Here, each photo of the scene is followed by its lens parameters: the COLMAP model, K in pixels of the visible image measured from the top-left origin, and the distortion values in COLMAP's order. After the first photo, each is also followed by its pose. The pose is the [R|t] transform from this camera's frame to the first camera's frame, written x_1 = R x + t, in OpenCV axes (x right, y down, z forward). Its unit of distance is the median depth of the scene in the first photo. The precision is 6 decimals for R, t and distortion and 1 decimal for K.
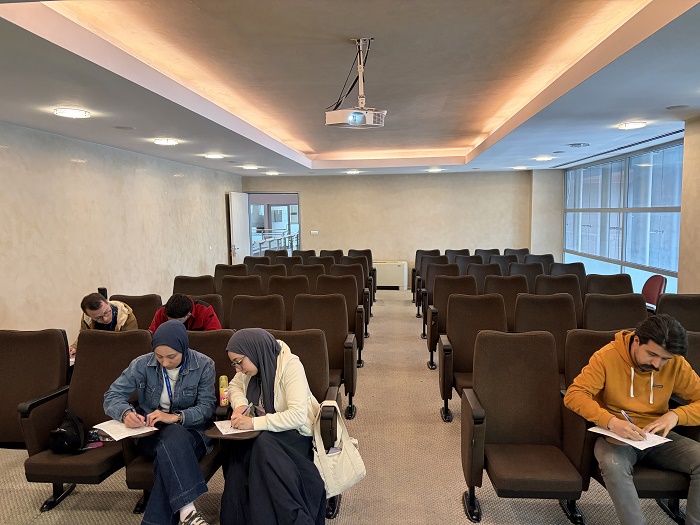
lens RADIAL K [[527.5, 0, 352.0], [0, 527.5, 262.3], [0, 0, 1]] dist [0.030851, -0.015566]
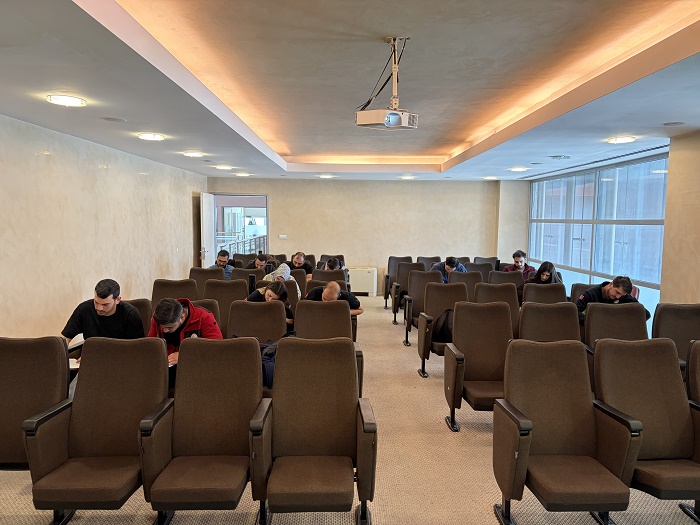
lens RADIAL K [[527.5, 0, 350.2], [0, 527.5, 262.8], [0, 0, 1]] dist [0.030851, -0.015566]
pose [[0.994747, 0.017985, 0.100771, -0.097055], [-0.016975, 0.999797, -0.010867, 0.001162], [-0.100946, 0.009099, 0.994850, 0.029100]]
